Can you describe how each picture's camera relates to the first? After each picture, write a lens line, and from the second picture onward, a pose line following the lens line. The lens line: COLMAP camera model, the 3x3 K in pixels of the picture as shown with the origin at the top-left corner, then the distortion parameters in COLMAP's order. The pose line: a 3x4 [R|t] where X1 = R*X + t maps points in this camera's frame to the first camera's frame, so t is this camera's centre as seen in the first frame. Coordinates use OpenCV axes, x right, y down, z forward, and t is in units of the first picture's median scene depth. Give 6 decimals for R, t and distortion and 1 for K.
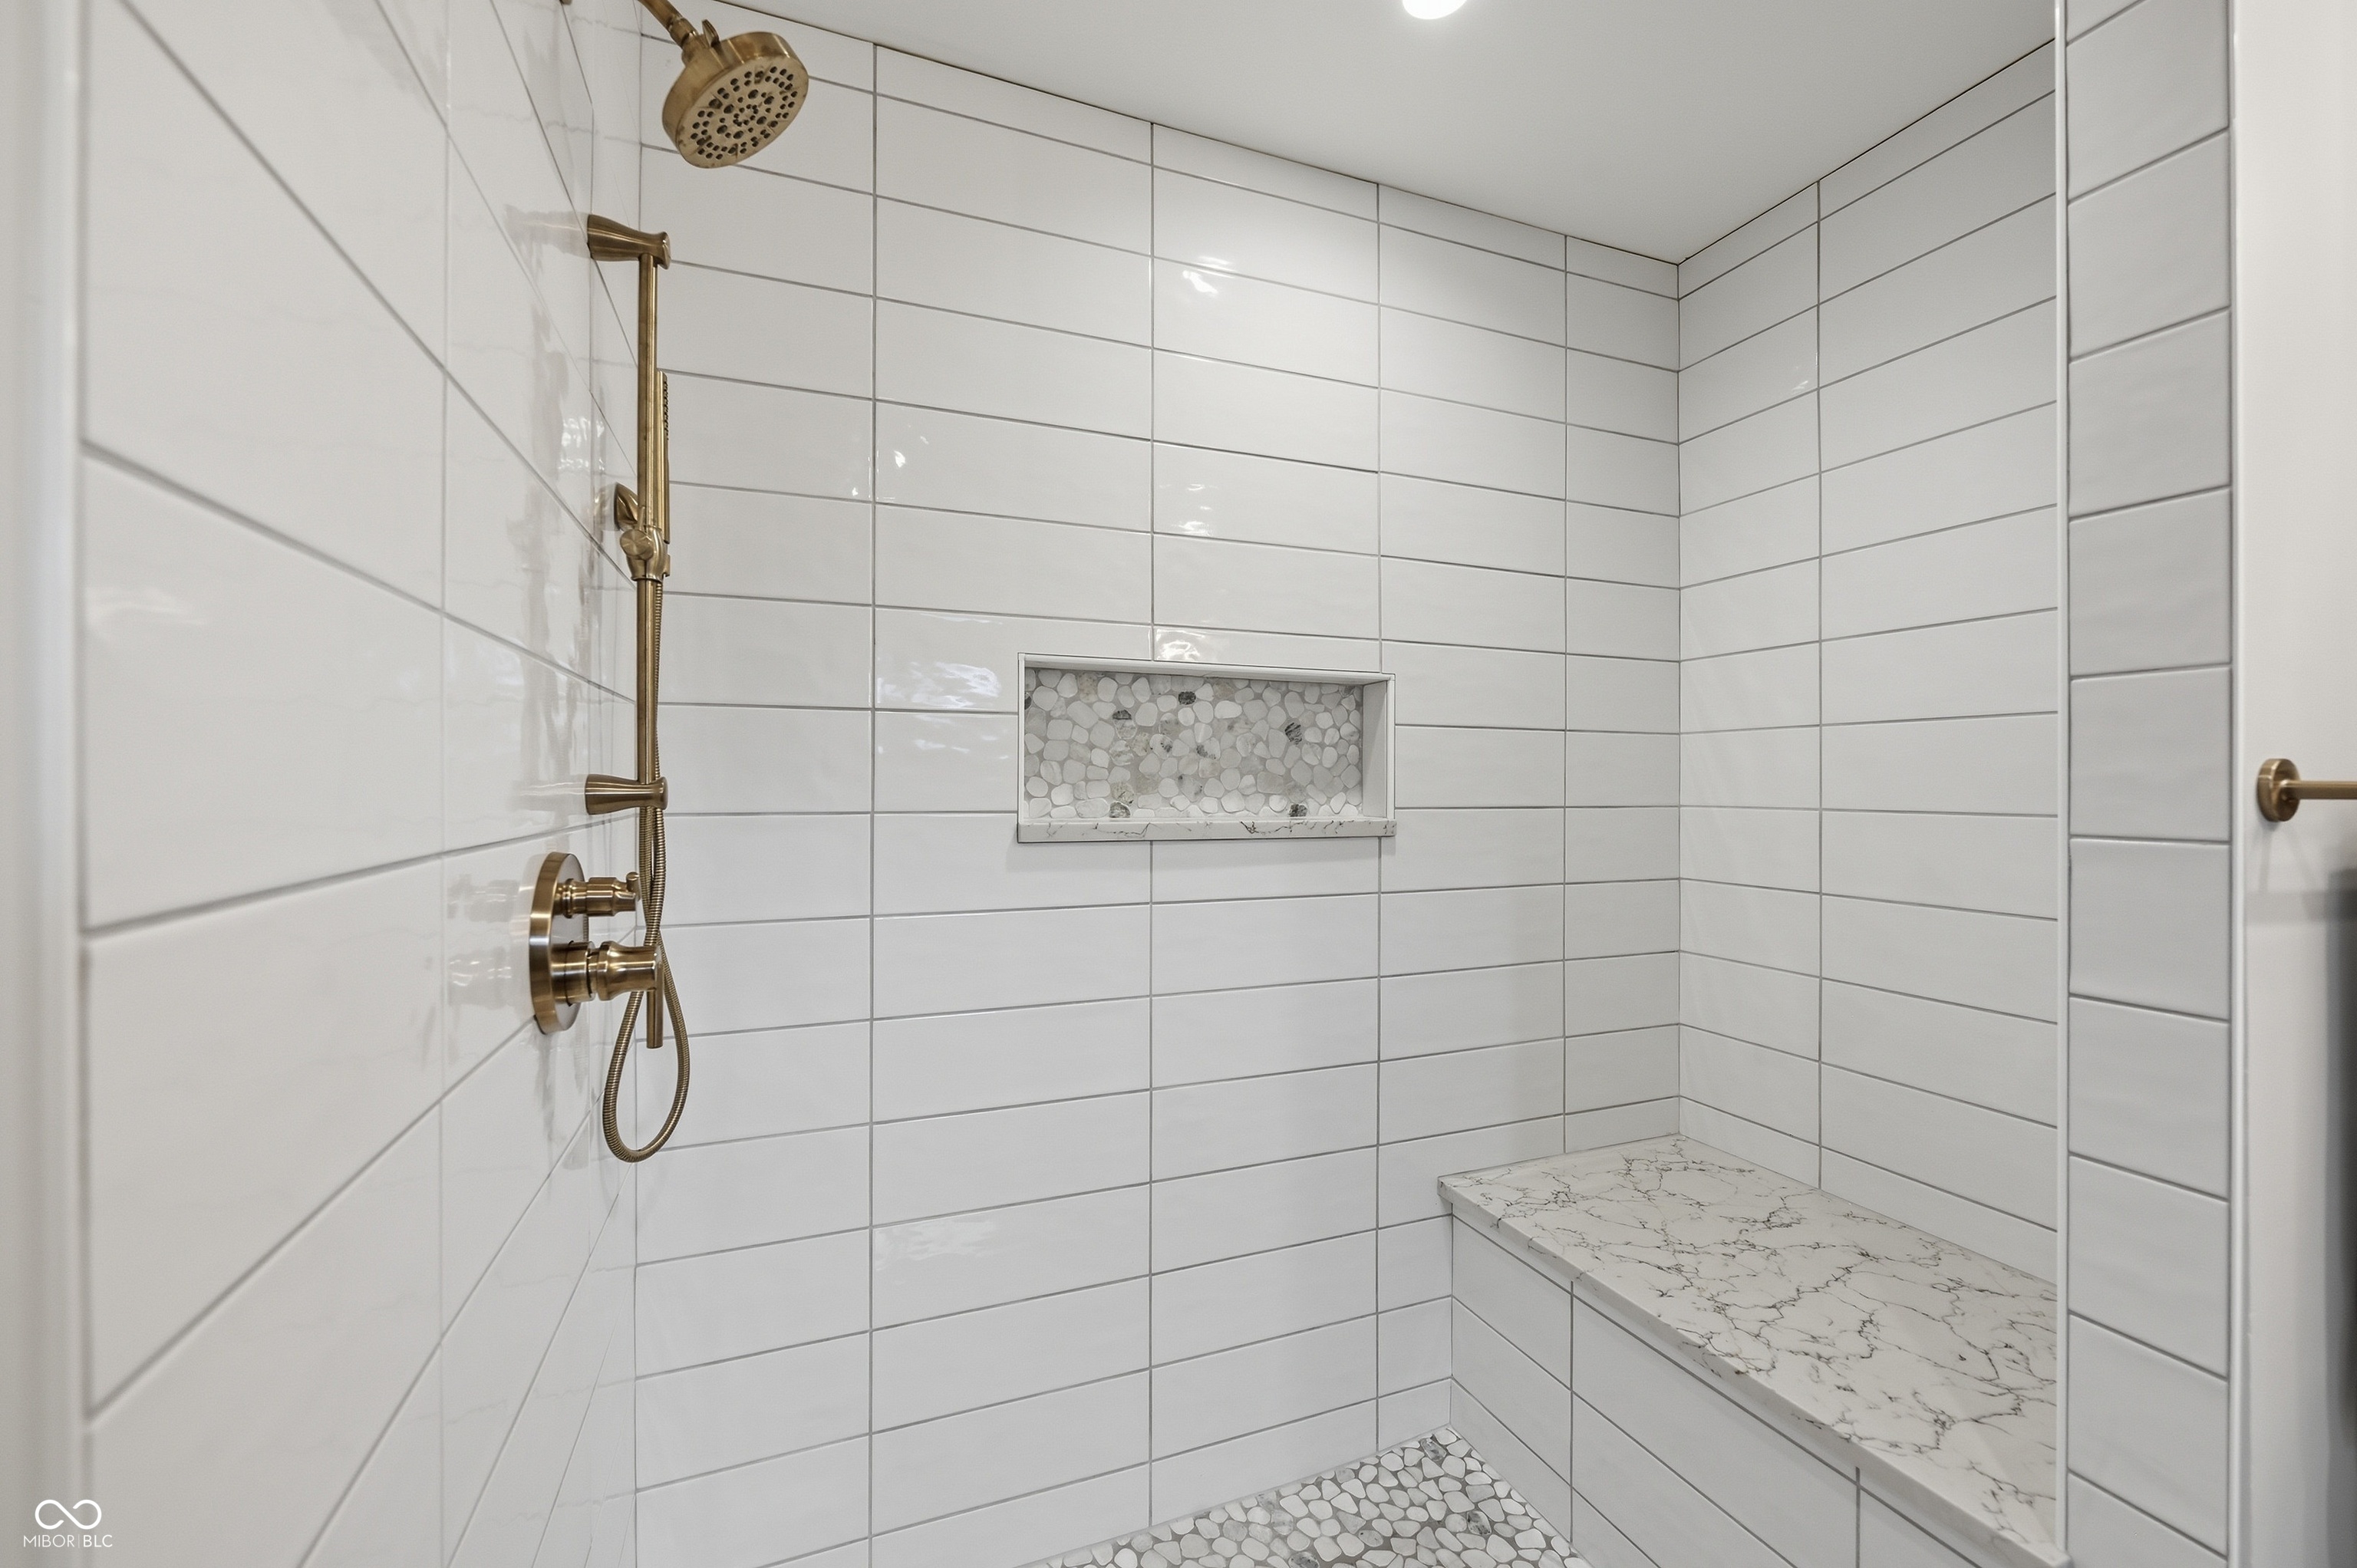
lens RADIAL K [[917.6, 0, 1173.6], [0, 917.6, 783.7], [0, 0, 1]] dist [-0.000395, 0.000060]
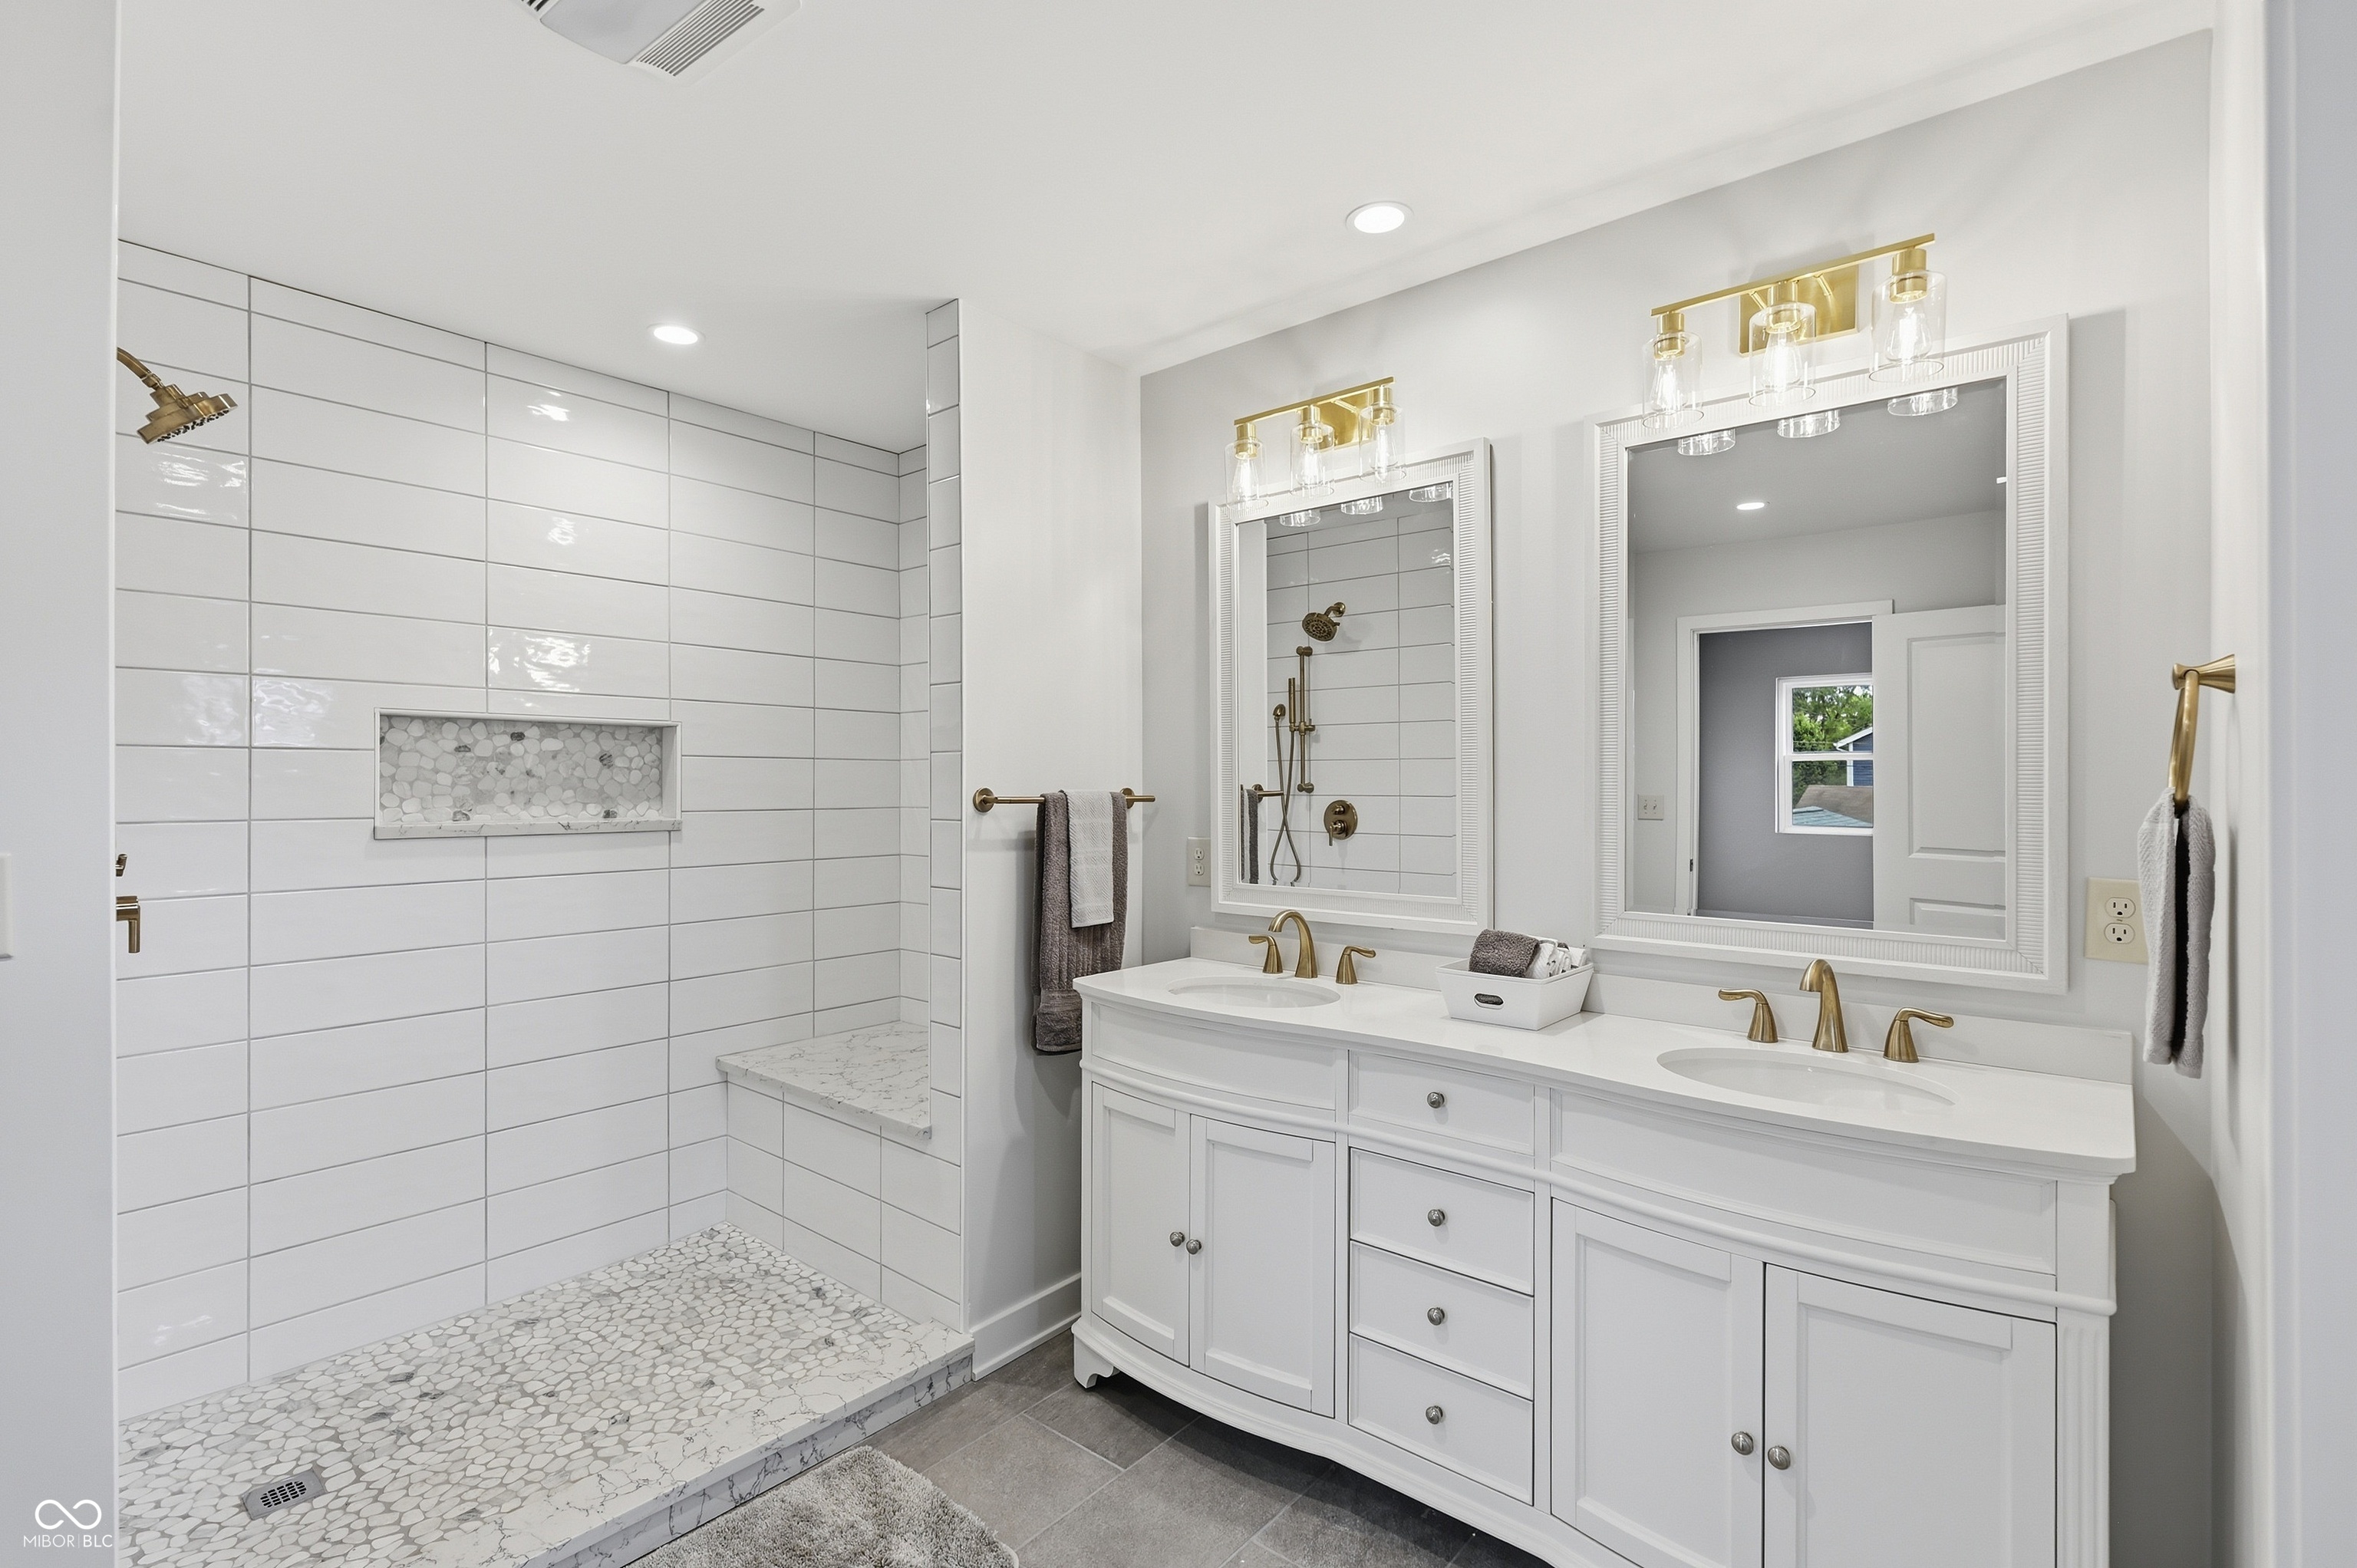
lens RADIAL K [[1081.9, 0, 1174.7], [0, 1081.9, 782.9], [0, 0, 1]] dist [0.001160, -0.000741]
pose [[0.879835, -0.001688, 0.475277, 0.116161], [0.001039, 0.999998, 0.001629, -0.023443], [-0.475279, -0.000939, 0.879835, -0.990633]]
